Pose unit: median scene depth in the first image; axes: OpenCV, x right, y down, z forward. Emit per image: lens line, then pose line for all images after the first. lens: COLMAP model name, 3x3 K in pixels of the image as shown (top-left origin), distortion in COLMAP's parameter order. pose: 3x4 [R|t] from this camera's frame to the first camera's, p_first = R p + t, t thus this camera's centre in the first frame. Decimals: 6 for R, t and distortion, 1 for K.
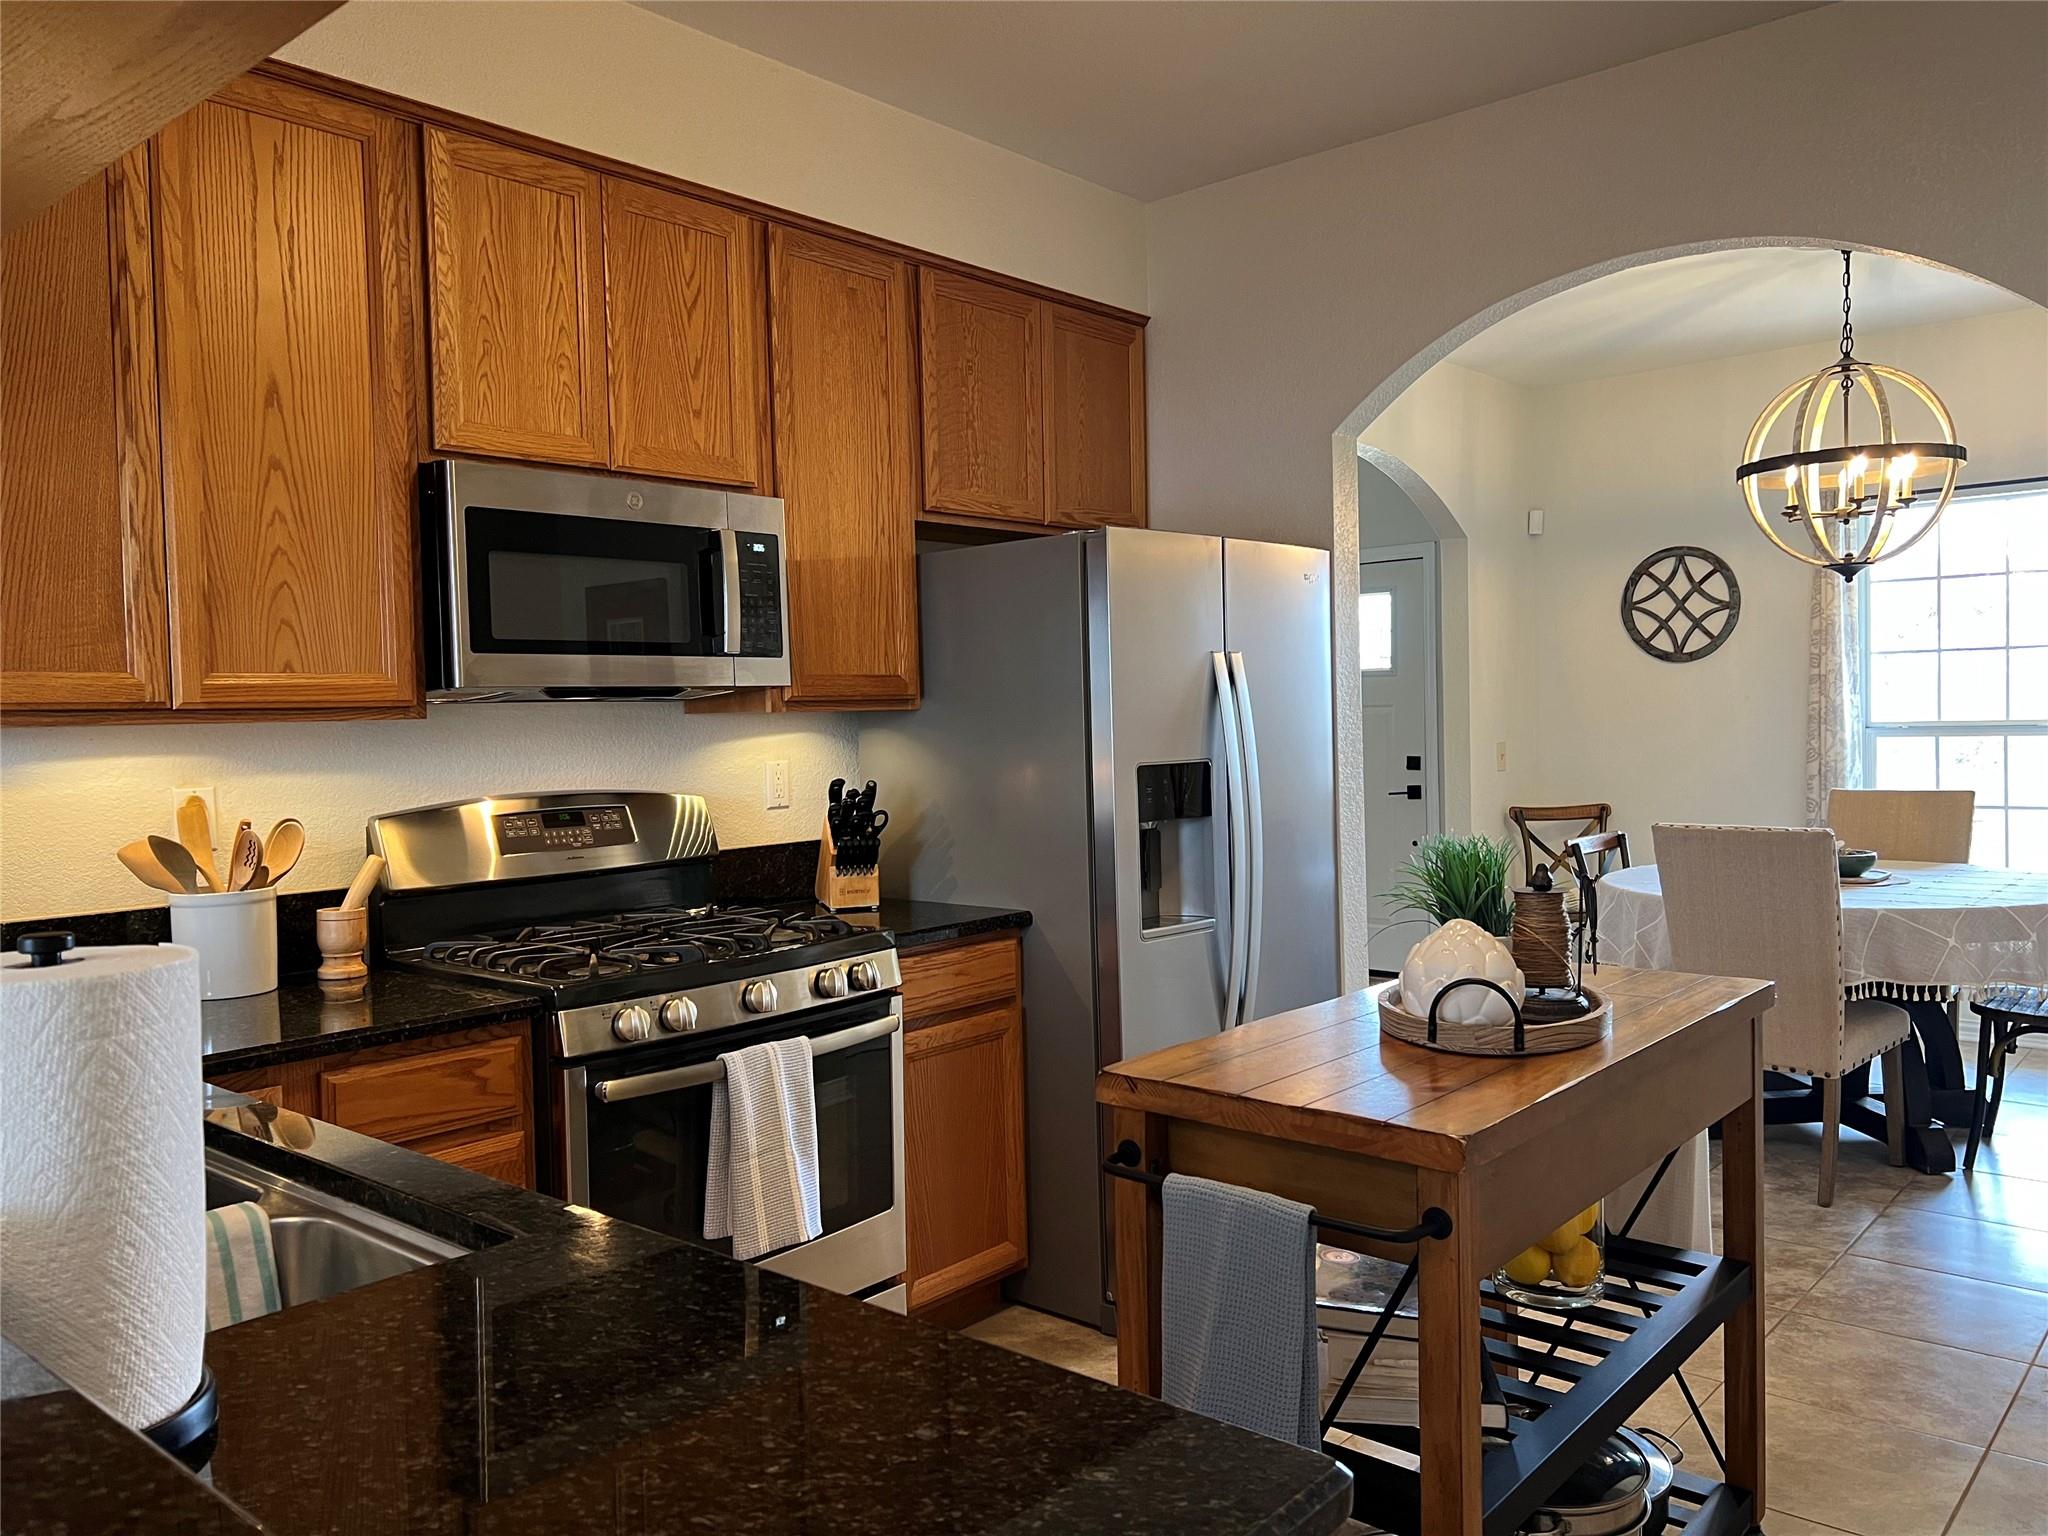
lens RADIAL K [[1541.0, 0, 1025.7], [0, 1541.0, 767.2], [0, 0, 1]] dist [0.030512, -0.035771]
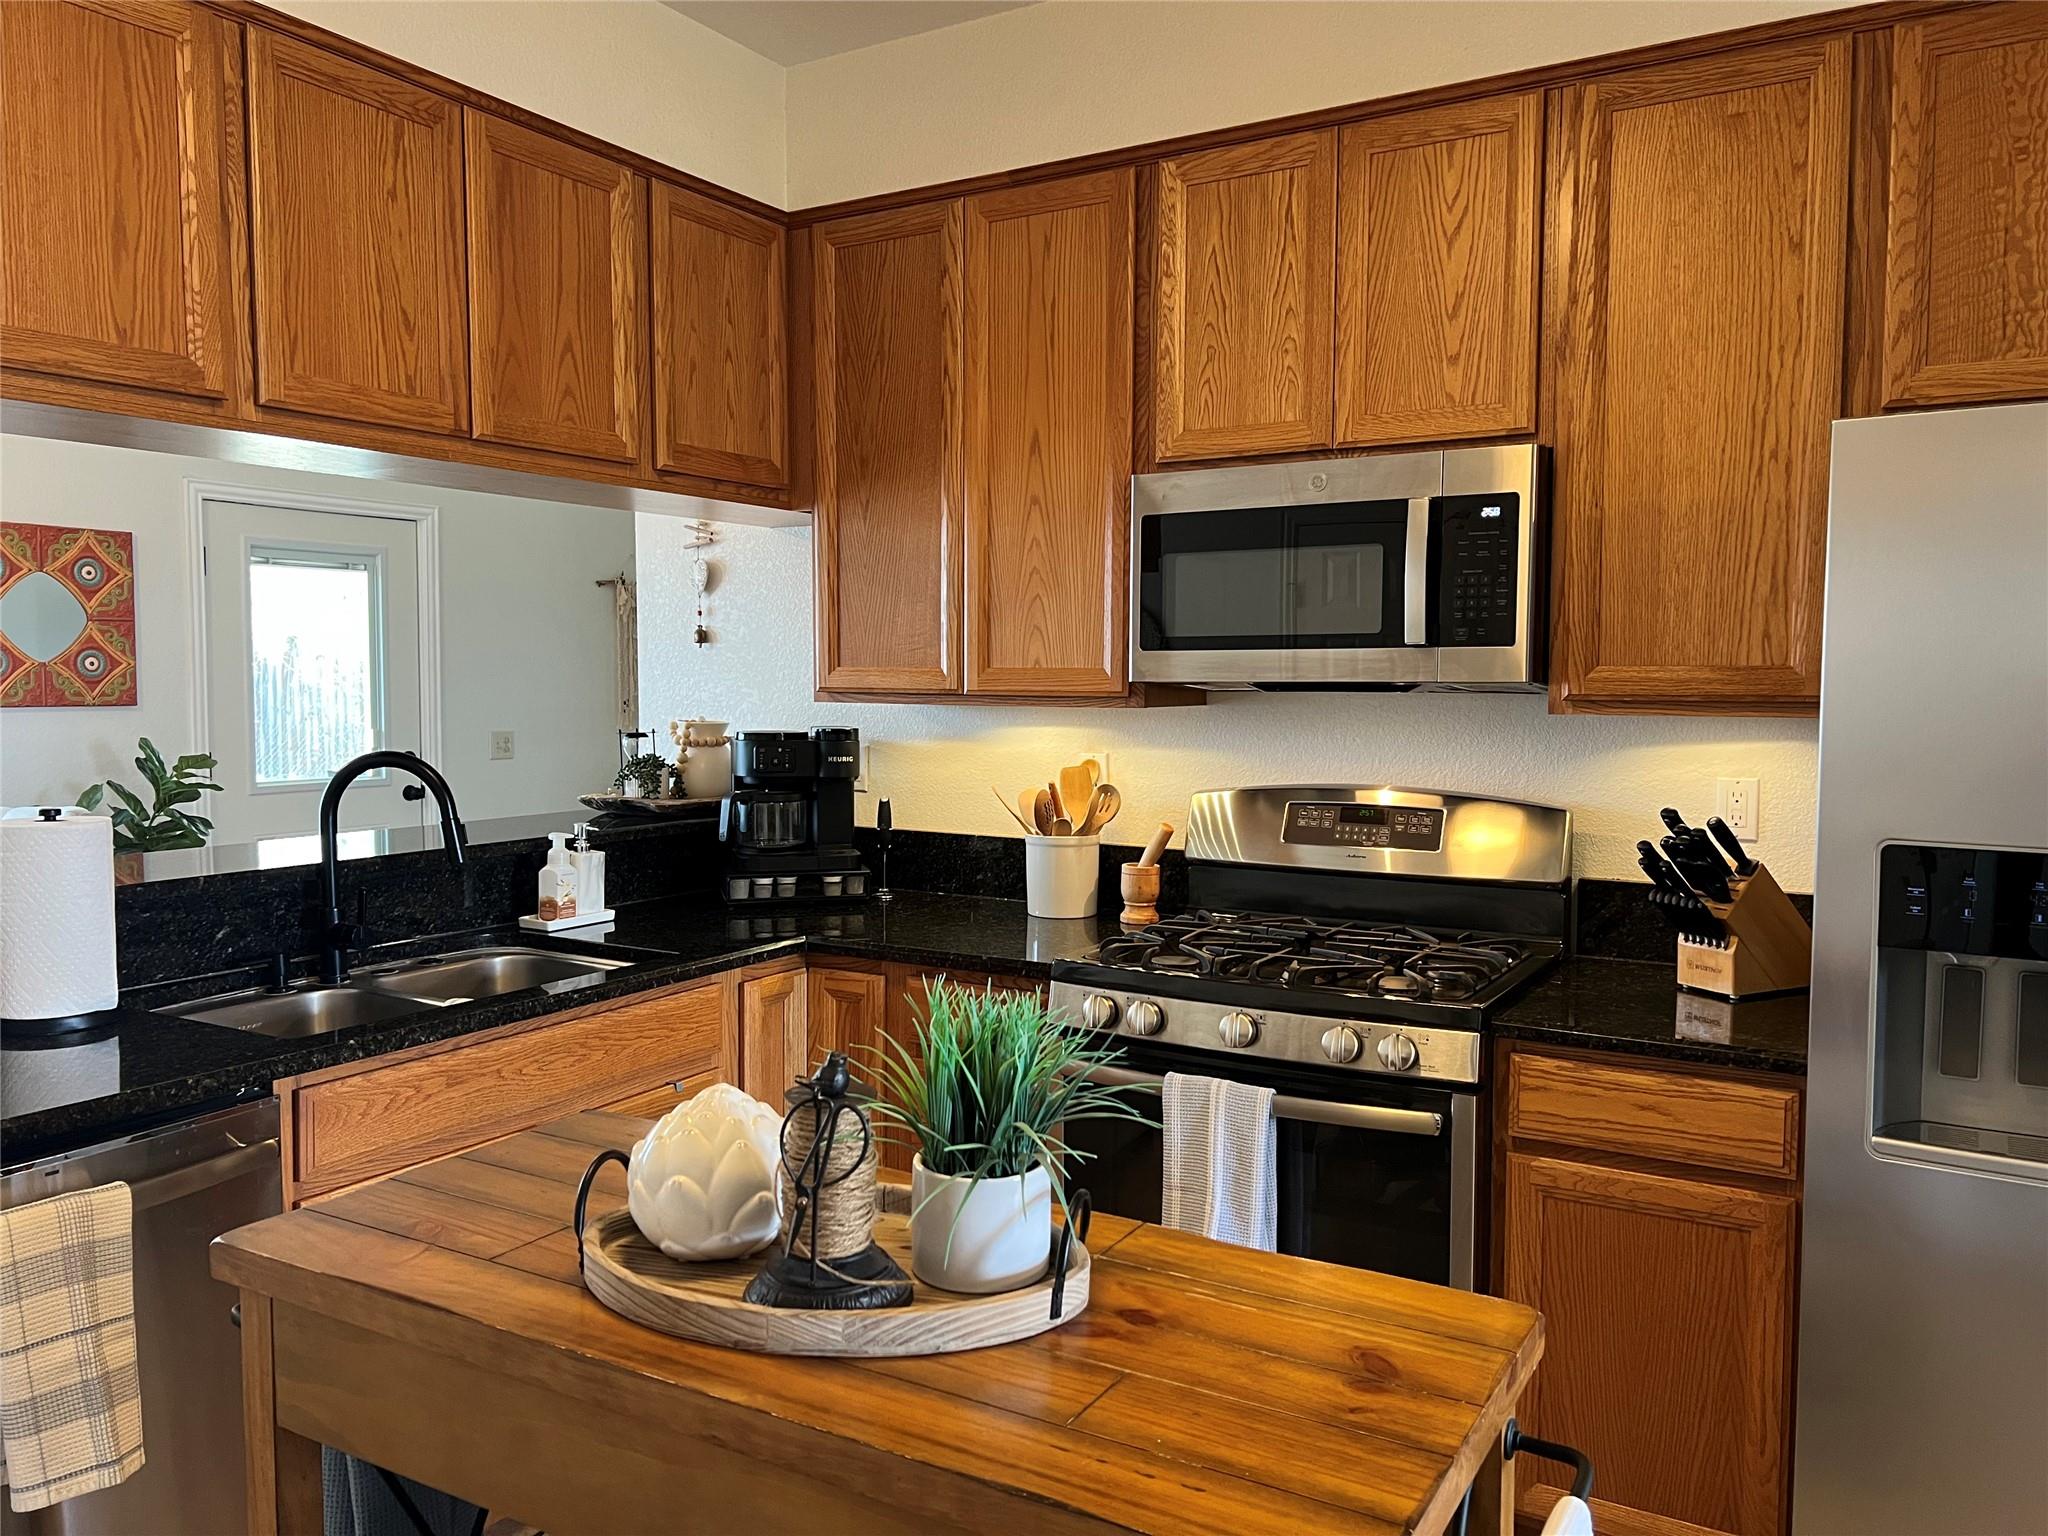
lens RADIAL K [[1541.0, 0, 1021.7], [0, 1541.0, 771.3], [0, 0, 1]] dist [0.030512, -0.035771]
pose [[0.162349, 0.091920, -0.982443, 0.660724], [-0.039360, 0.995462, 0.086634, -0.074248], [0.985948, 0.024604, 0.165230, 0.690782]]
